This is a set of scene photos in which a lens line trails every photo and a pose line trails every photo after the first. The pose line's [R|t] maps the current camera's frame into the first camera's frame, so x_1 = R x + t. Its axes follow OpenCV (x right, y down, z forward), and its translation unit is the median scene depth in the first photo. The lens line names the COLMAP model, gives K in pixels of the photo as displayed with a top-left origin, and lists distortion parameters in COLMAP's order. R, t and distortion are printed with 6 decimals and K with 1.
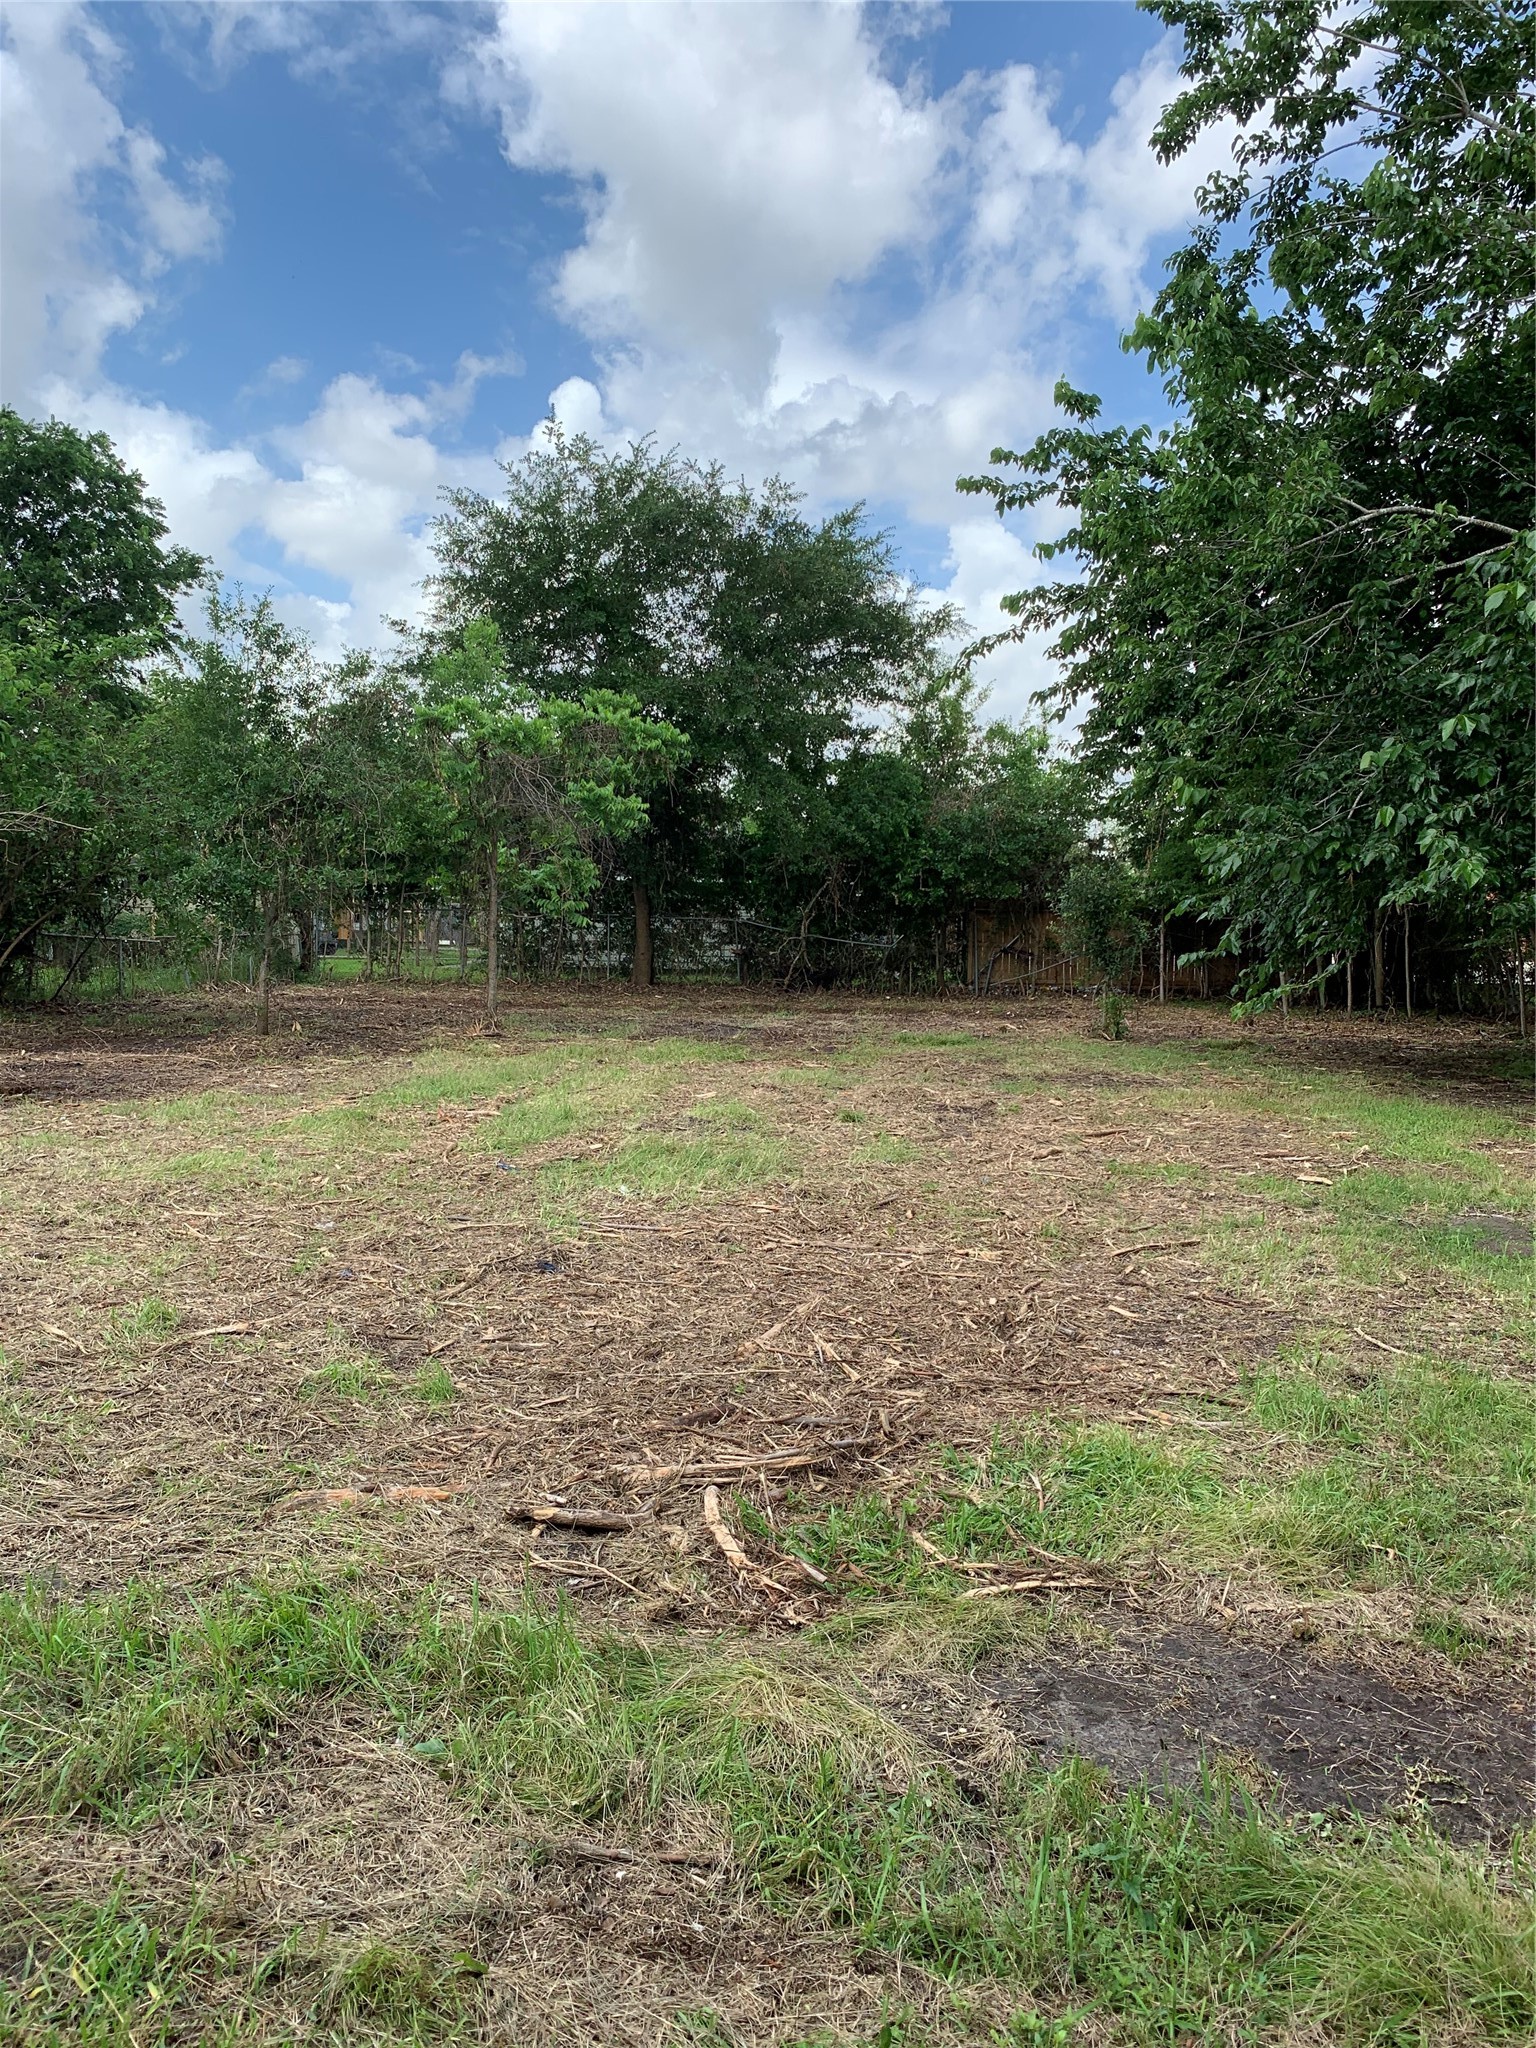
lens RADIAL K [[1601.5, 0, 770.7], [0, 1601.5, 1048.9], [0, 0, 1]] dist [0.049622, -0.057992]
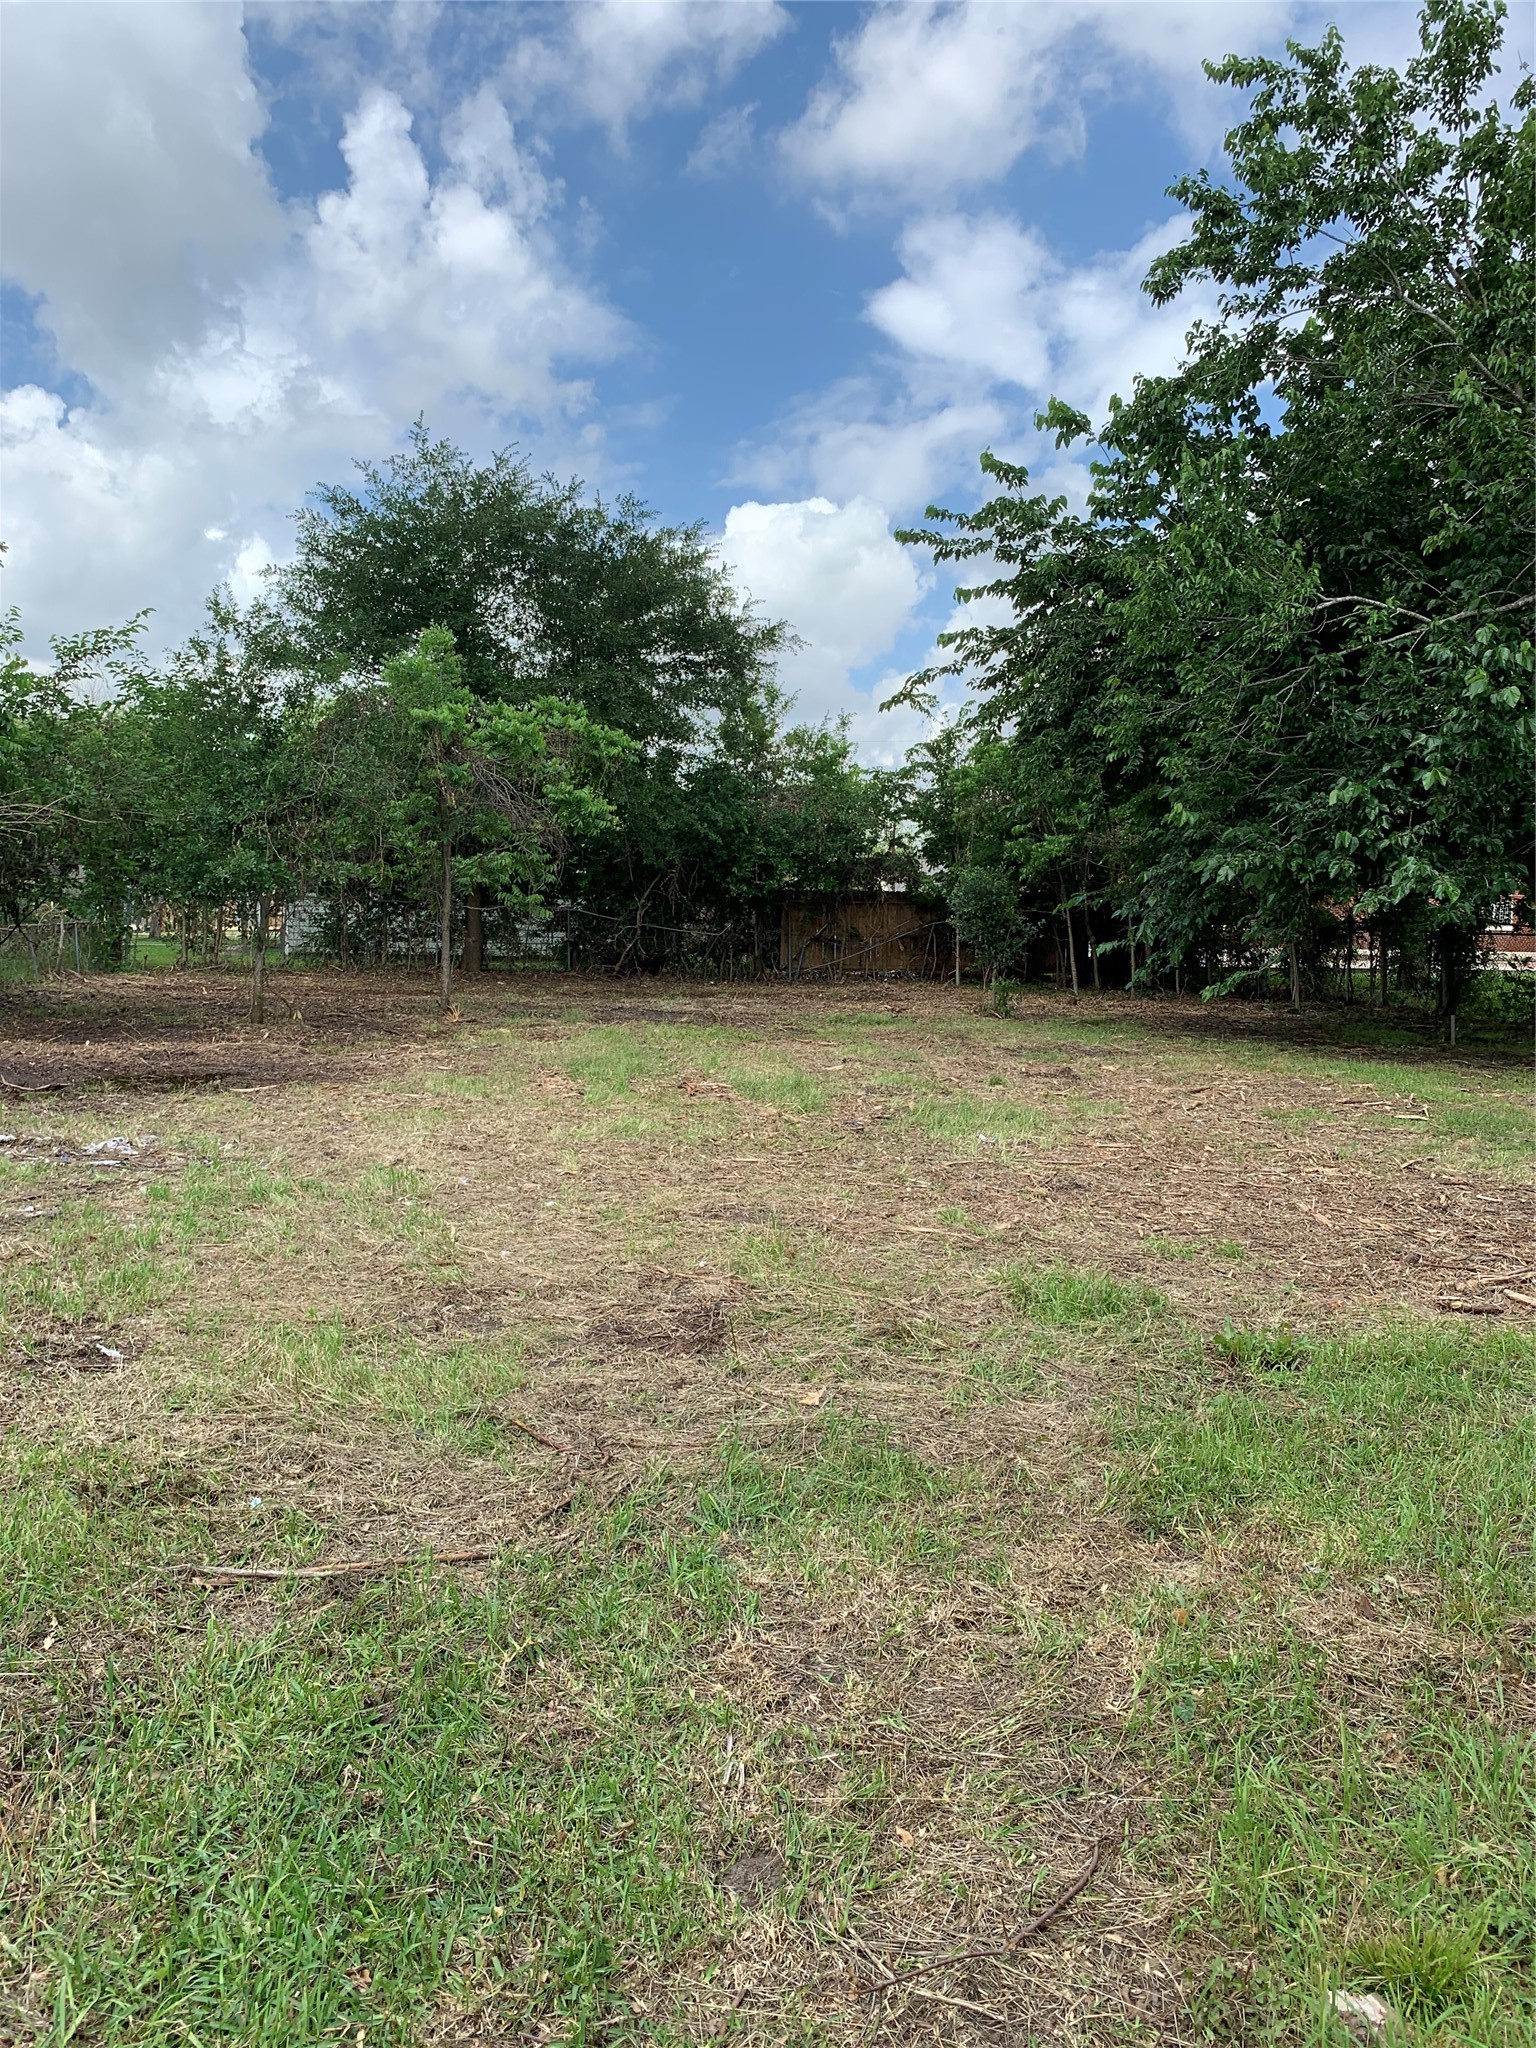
lens RADIAL K [[1598.6, 0, 776.2], [0, 1598.6, 1024.6], [0, 0, 1]] dist [0.168143, -0.383148]
pose [[0.974277, -0.010437, 0.225114, -0.225865], [0.011790, 0.999920, -0.004667, 0.003021], [-0.225047, 0.007201, 0.974321, -0.099101]]
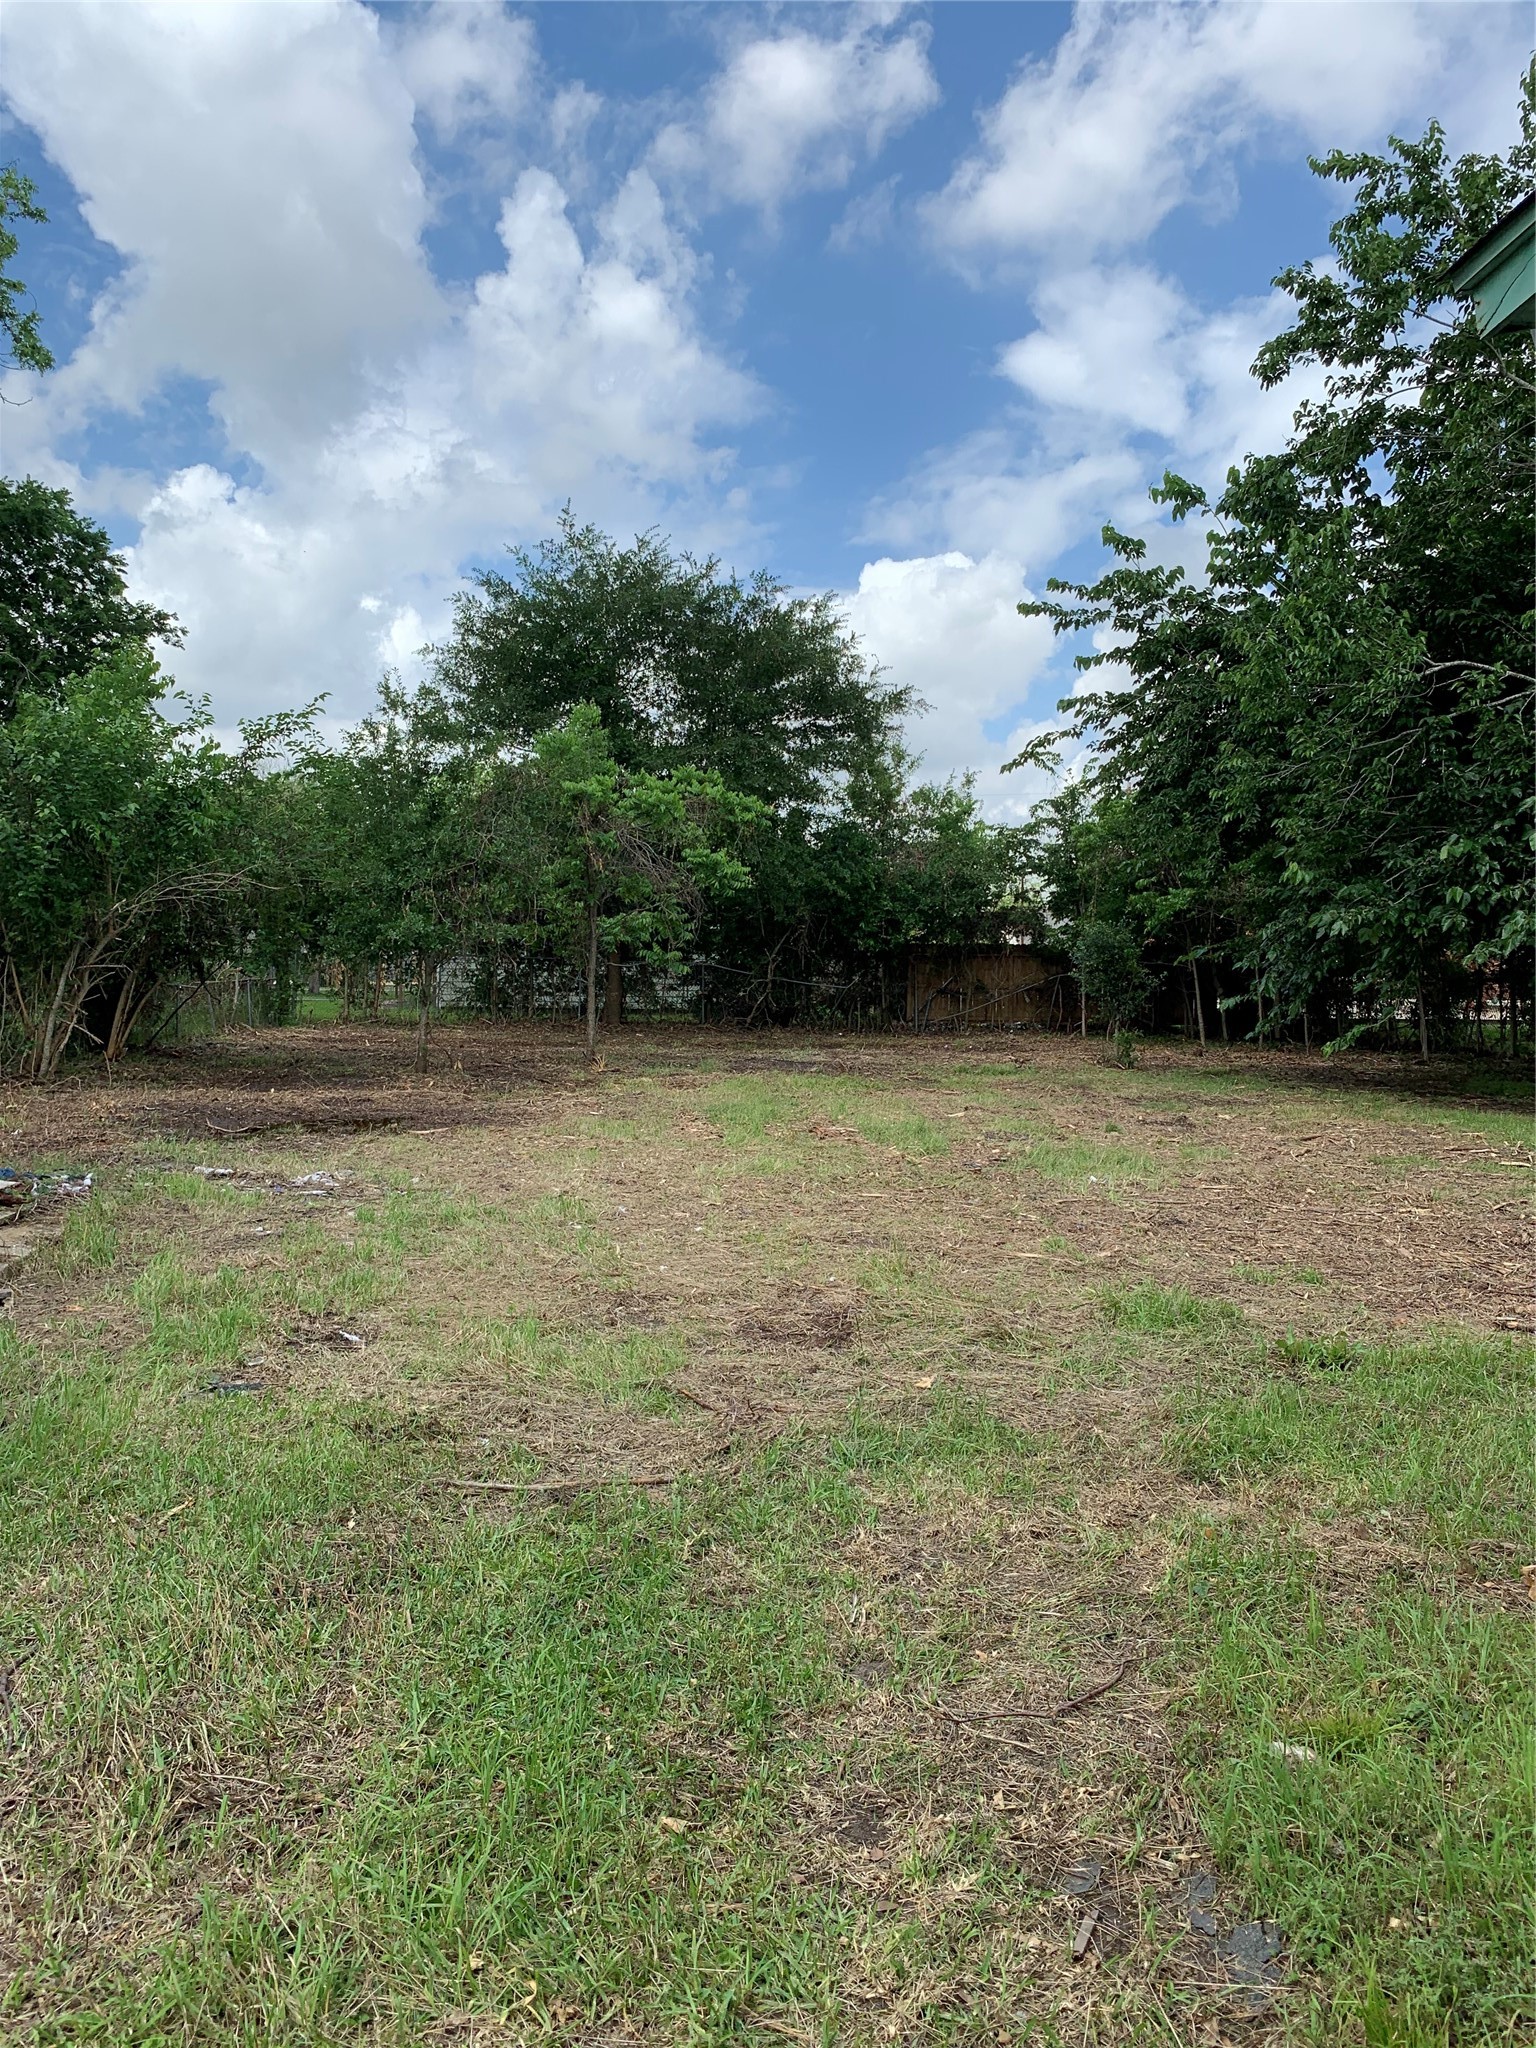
lens RADIAL K [[1601.5, 0, 770.7], [0, 1601.5, 1048.9], [0, 0, 1]] dist [0.049622, -0.057992]
pose [[0.989665, -0.006999, 0.143225, -0.235119], [0.010319, 0.999695, -0.022446, 0.004311], [-0.143025, 0.023692, 0.989436, -0.147478]]
